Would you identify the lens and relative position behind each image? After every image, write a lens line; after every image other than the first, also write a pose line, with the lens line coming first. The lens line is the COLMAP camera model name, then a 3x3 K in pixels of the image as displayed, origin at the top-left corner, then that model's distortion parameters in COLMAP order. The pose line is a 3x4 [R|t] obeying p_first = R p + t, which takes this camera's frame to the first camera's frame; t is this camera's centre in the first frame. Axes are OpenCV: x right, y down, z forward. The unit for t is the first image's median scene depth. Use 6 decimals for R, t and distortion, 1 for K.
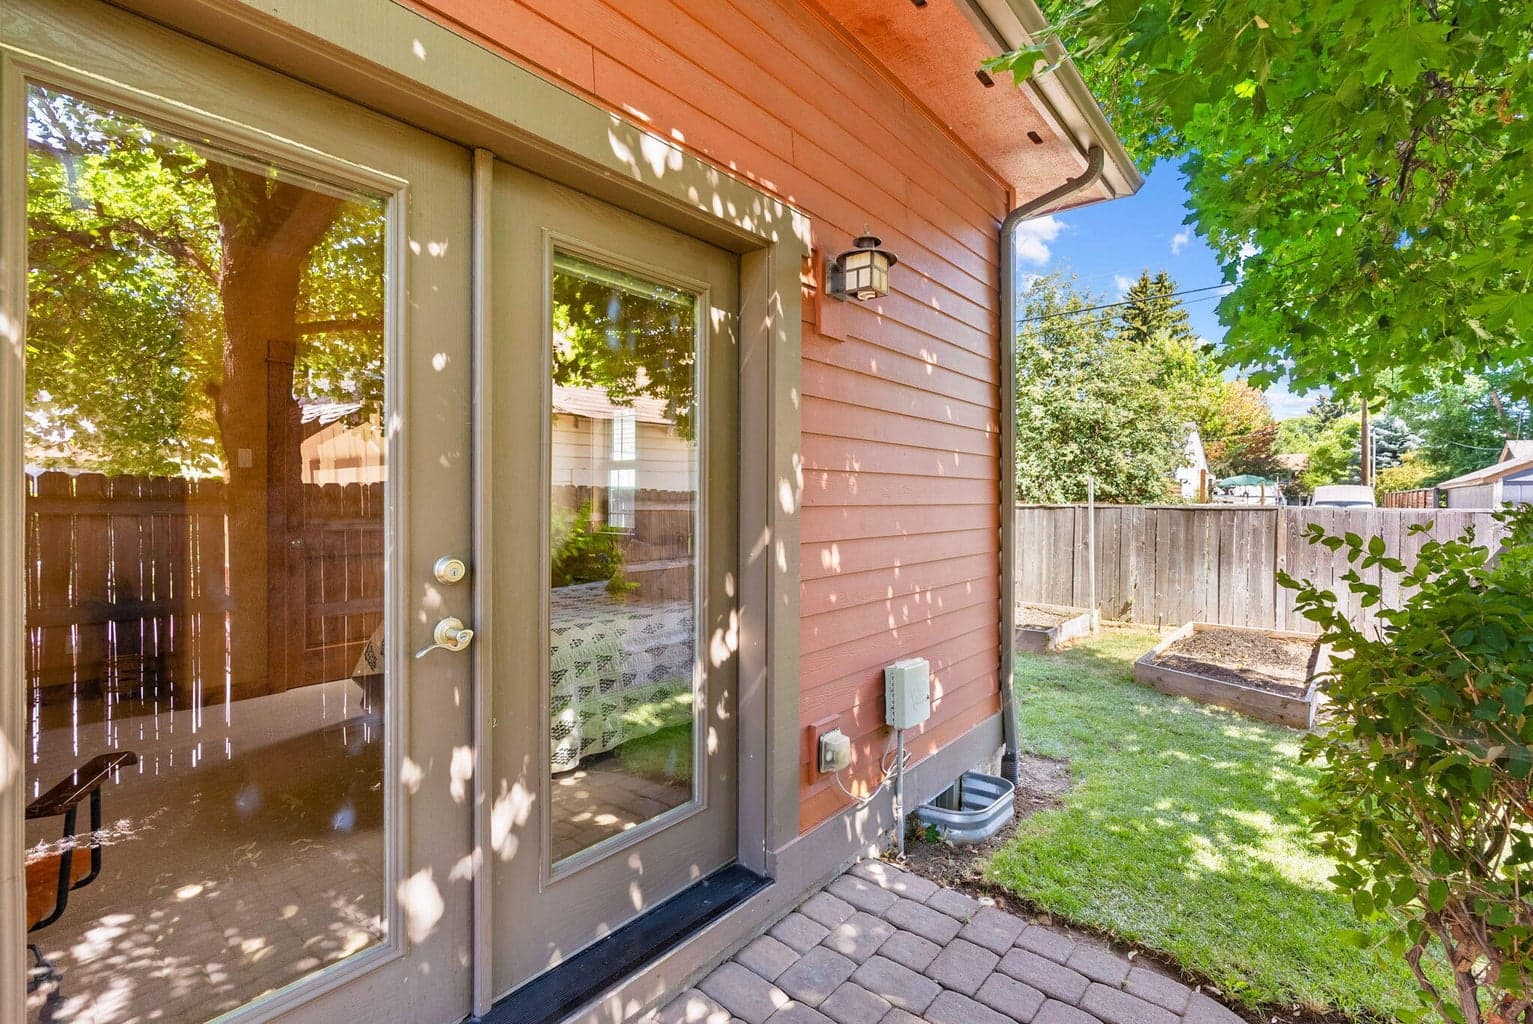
lens RADIAL K [[716.1, 0, 768.8], [0, 716.1, 503.9], [0, 0, 1]] dist [-0.031194, 0.001088]
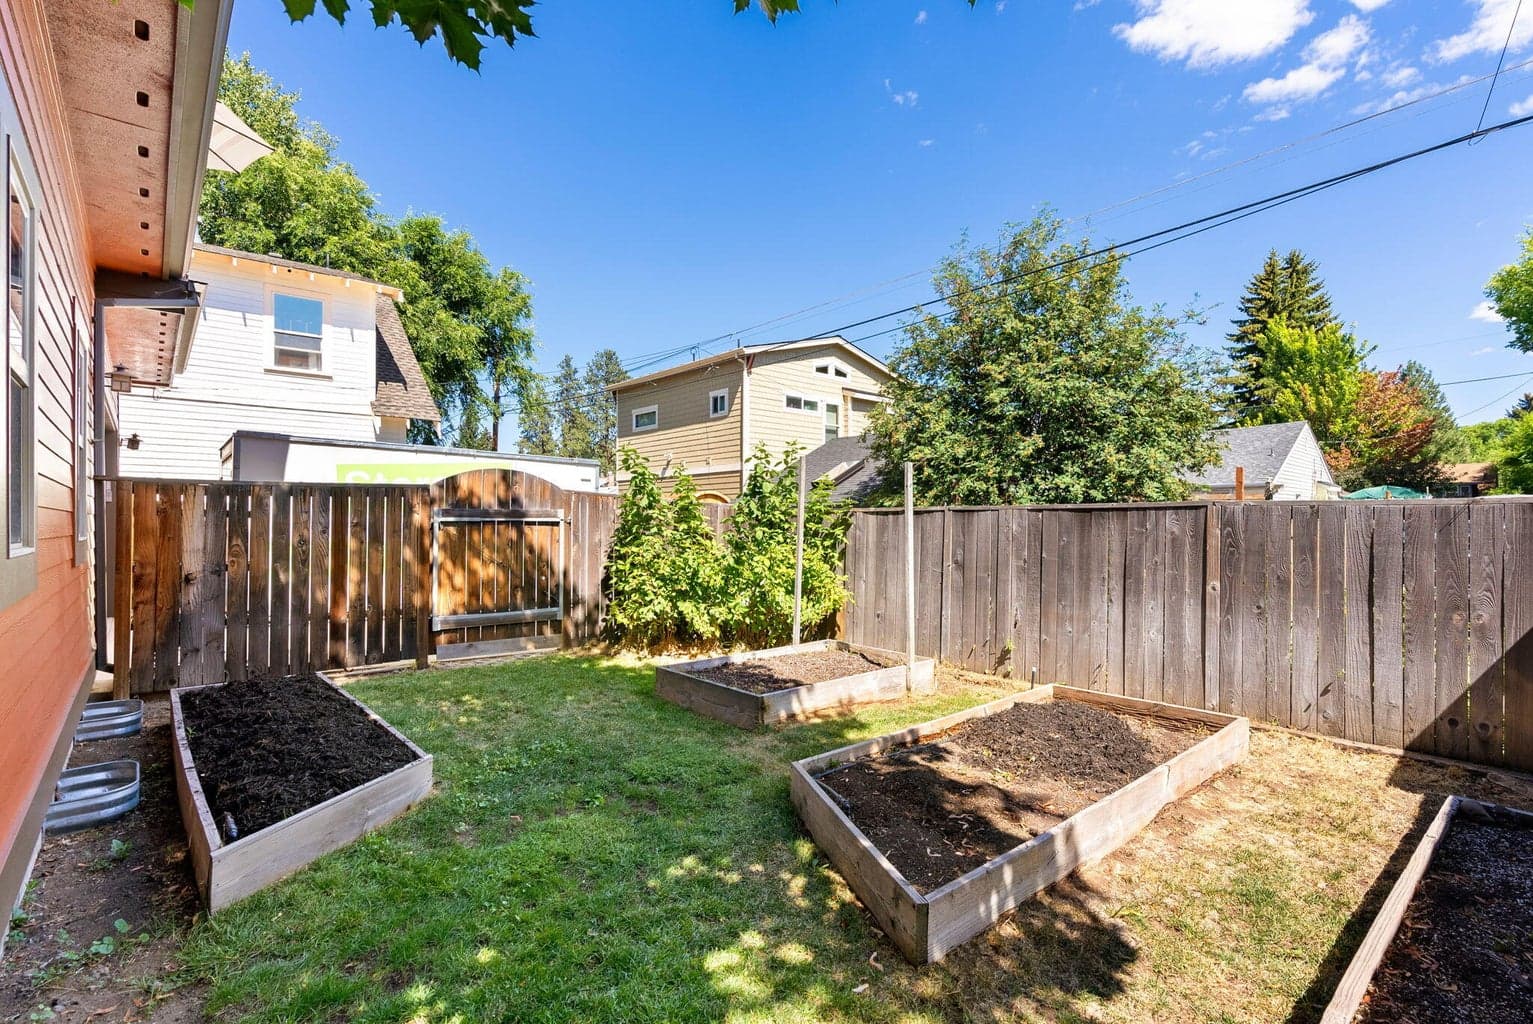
lens RADIAL K [[716.1, 0, 760.8], [0, 716.1, 512.8], [0, 0, 1]] dist [-0.031194, 0.001088]
pose [[0.983576, -0.008039, -0.180316, 0.417007], [0.003908, 0.999722, -0.023253, 0.024776], [0.180452, 0.022166, 0.983334, 0.295689]]
